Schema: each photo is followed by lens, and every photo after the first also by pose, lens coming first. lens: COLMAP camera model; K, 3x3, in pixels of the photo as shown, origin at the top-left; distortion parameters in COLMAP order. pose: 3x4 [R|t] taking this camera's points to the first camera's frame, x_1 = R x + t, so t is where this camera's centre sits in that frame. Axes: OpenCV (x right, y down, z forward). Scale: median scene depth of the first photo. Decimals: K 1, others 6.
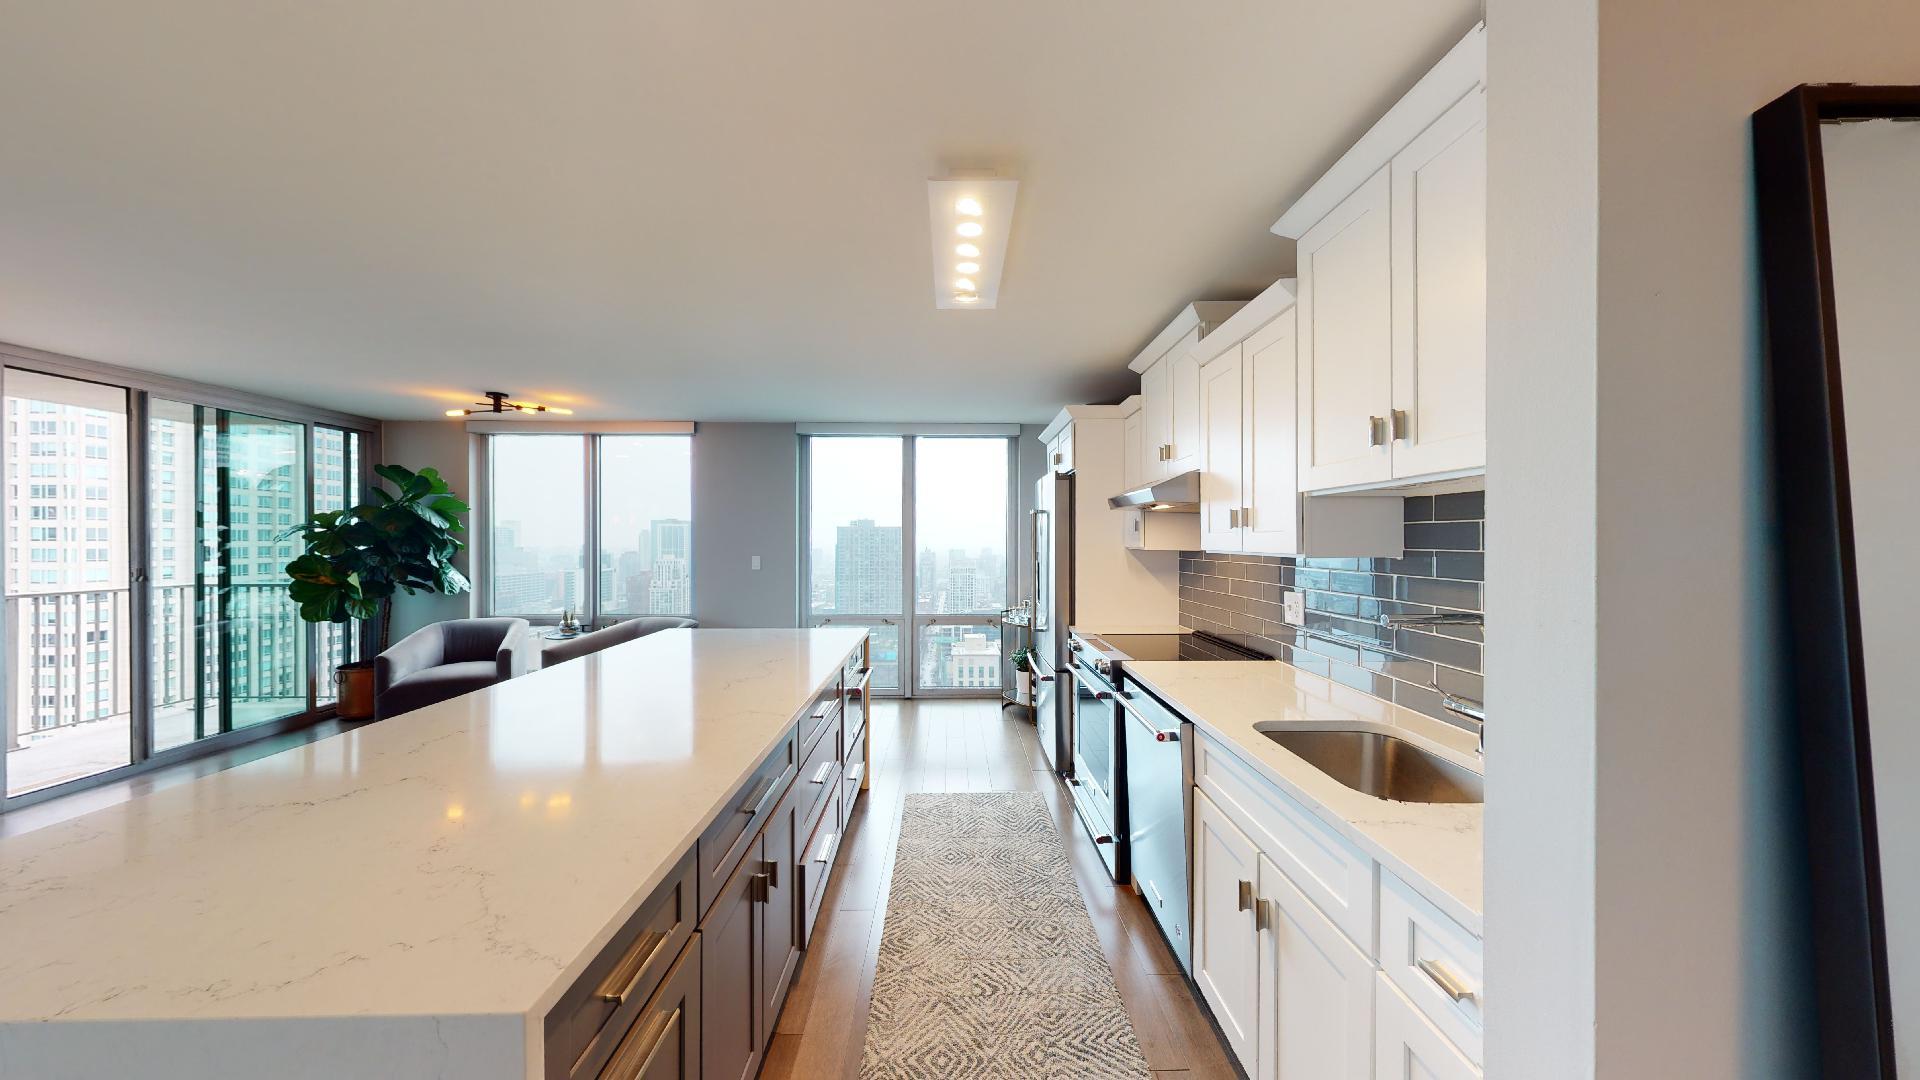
lens RADIAL K [[602.7, 0, 966.1], [0, 602.7, 530.4], [0, 0, 1]] dist [0.005880, 0.000149]
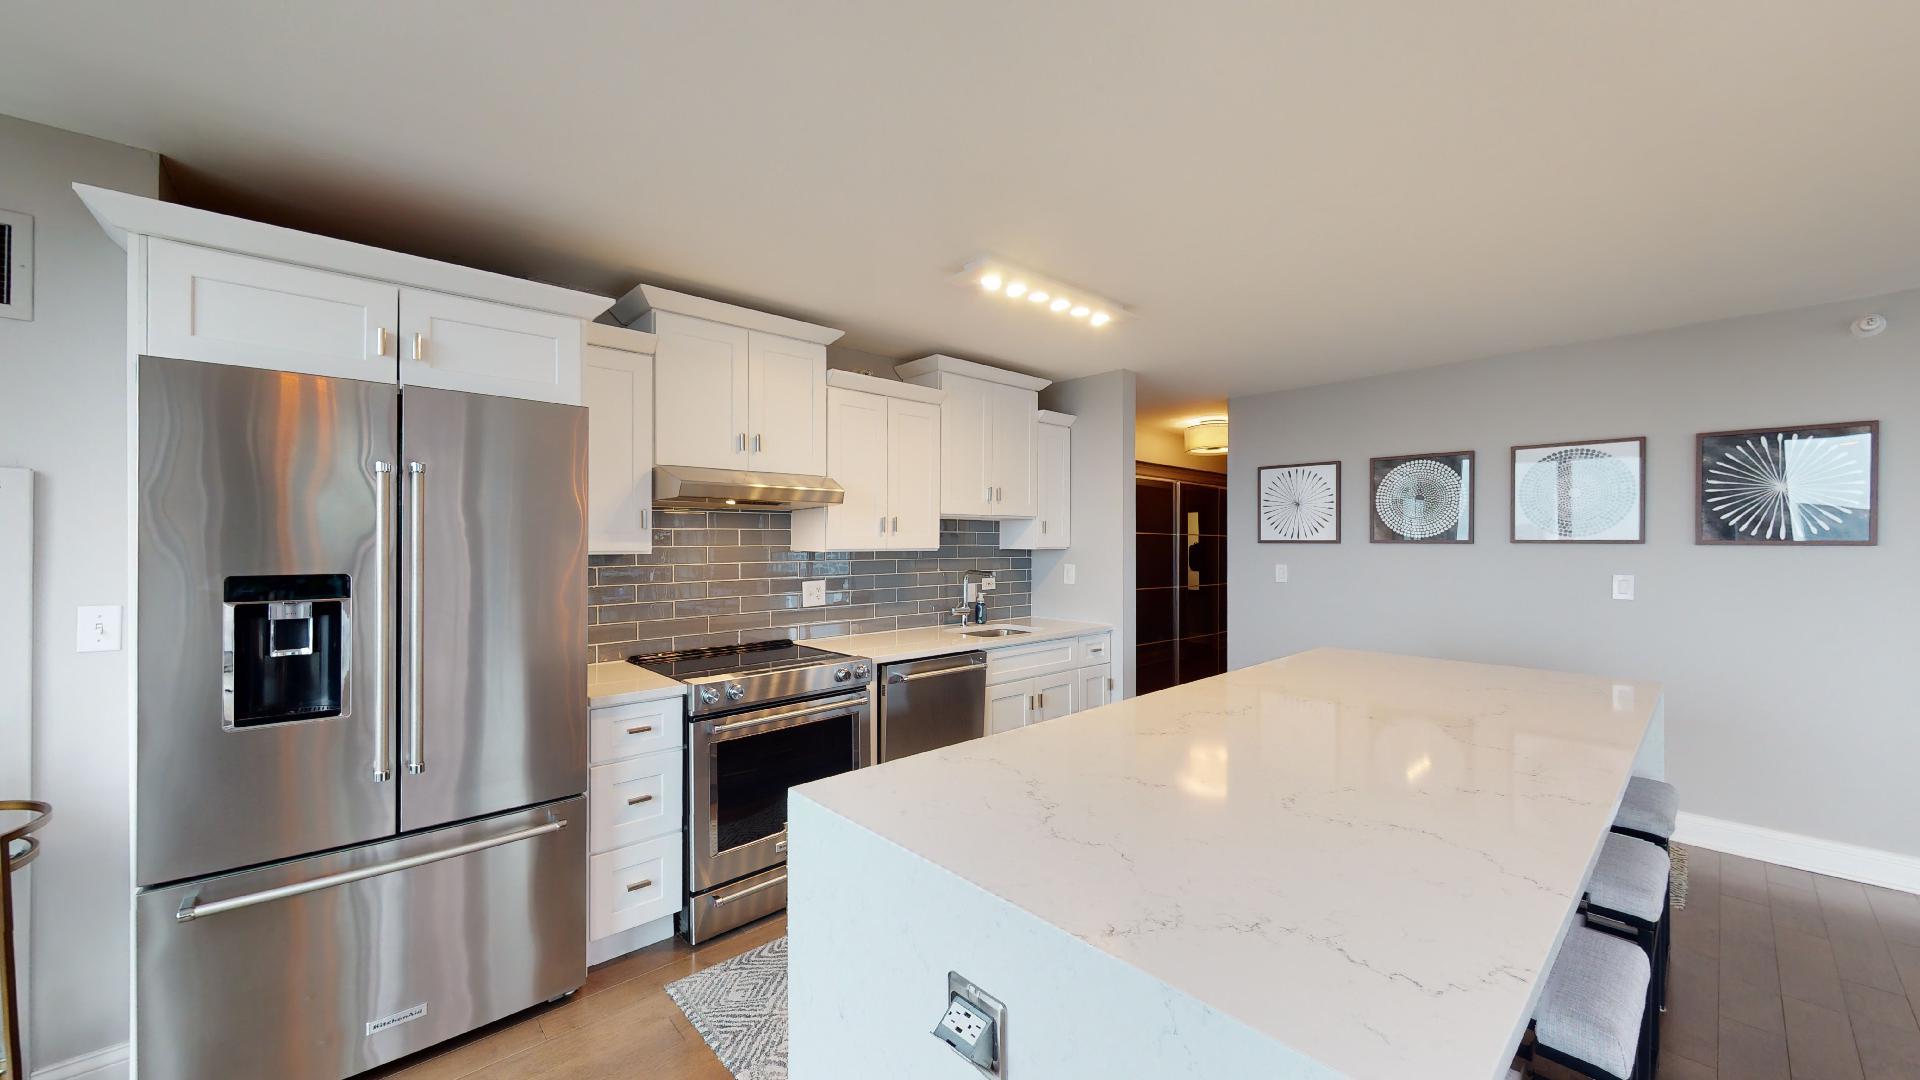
lens RADIAL K [[705.9, 0, 965.0], [0, 705.9, 541.0], [0, 0, 1]] dist [0.000049, -0.000301]
pose [[-0.663685, -0.000467, 0.748012, -0.353025], [-0.011997, 0.999878, -0.010021, 0.012940], [-0.747916, -0.015625, -0.663610, 0.783647]]
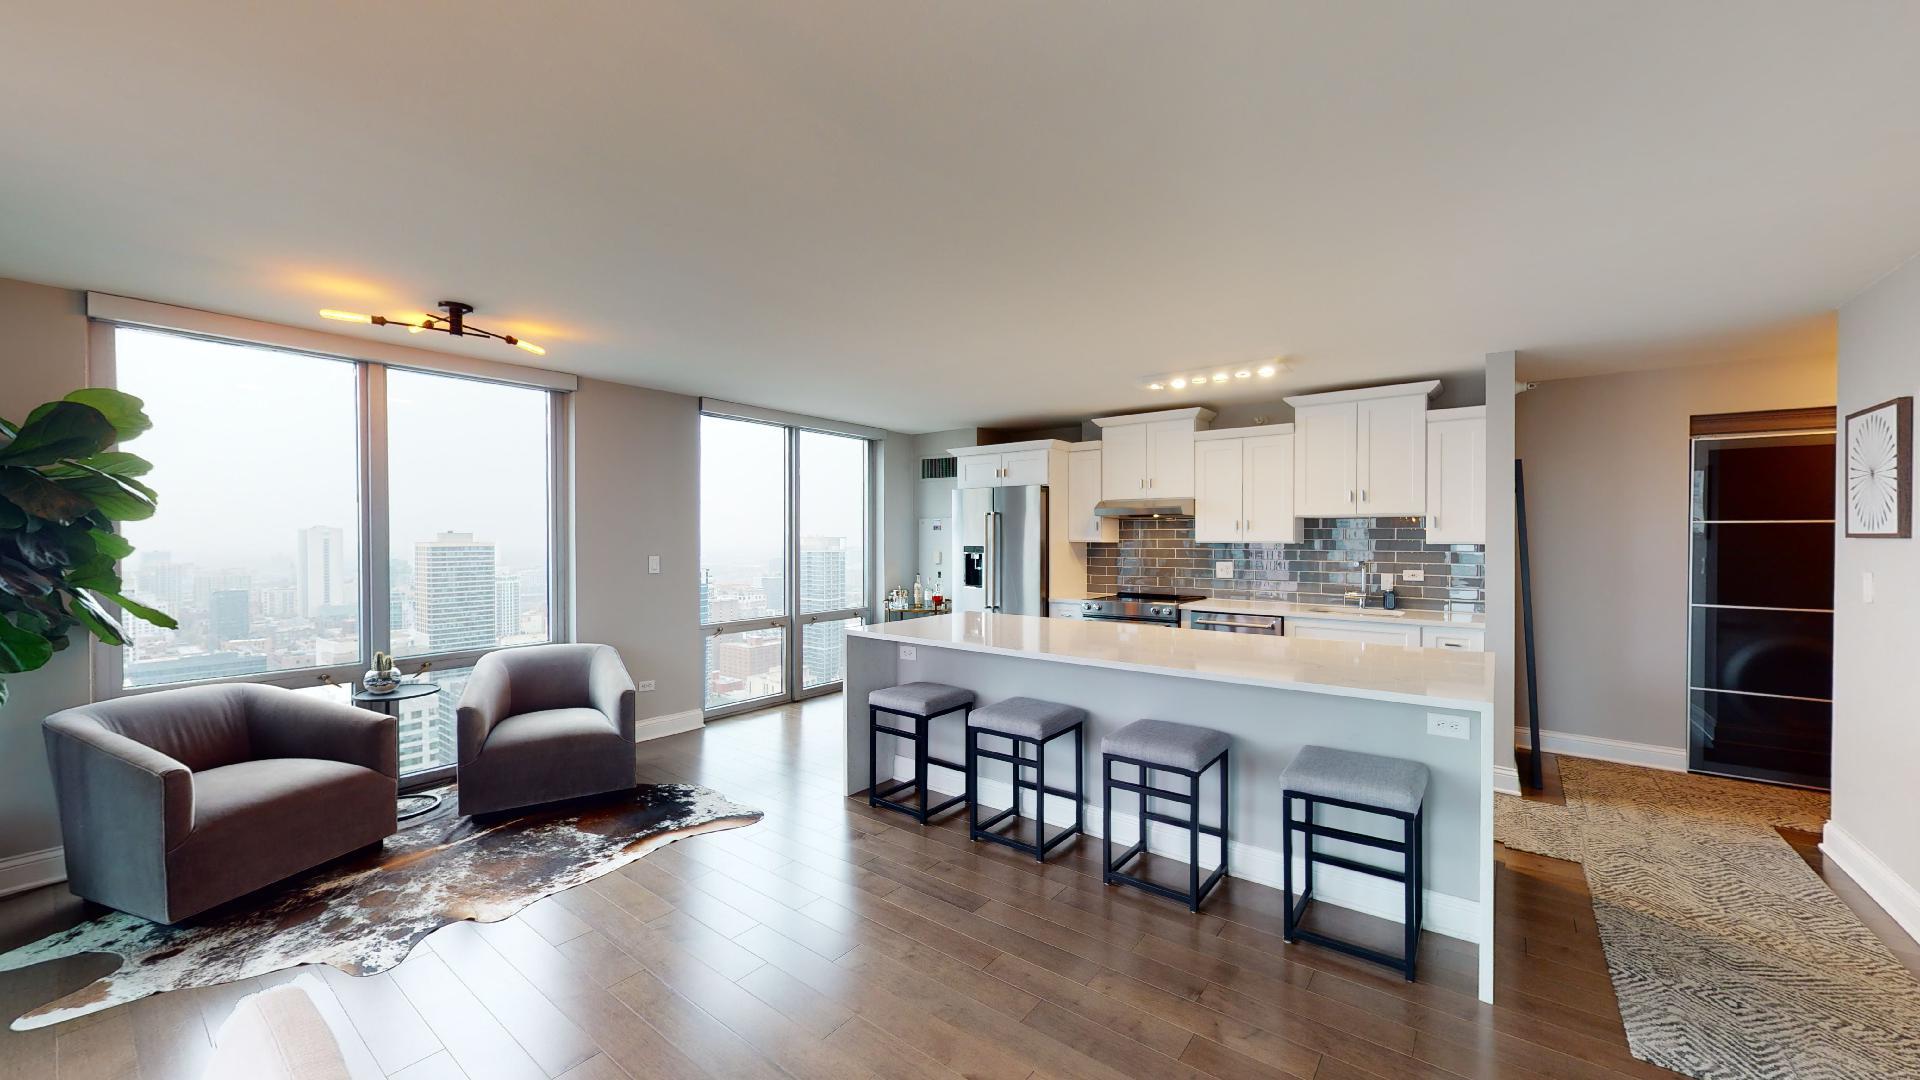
lens RADIAL K [[705.9, 0, 958.2], [0, 705.9, 540.6], [0, 0, 1]] dist [0.000049, -0.000301]
pose [[0.628359, -0.006427, 0.777897, -0.812955], [-0.010131, 0.999813, 0.016444, 0.001727], [-0.777858, -0.018213, 0.628176, 0.100161]]
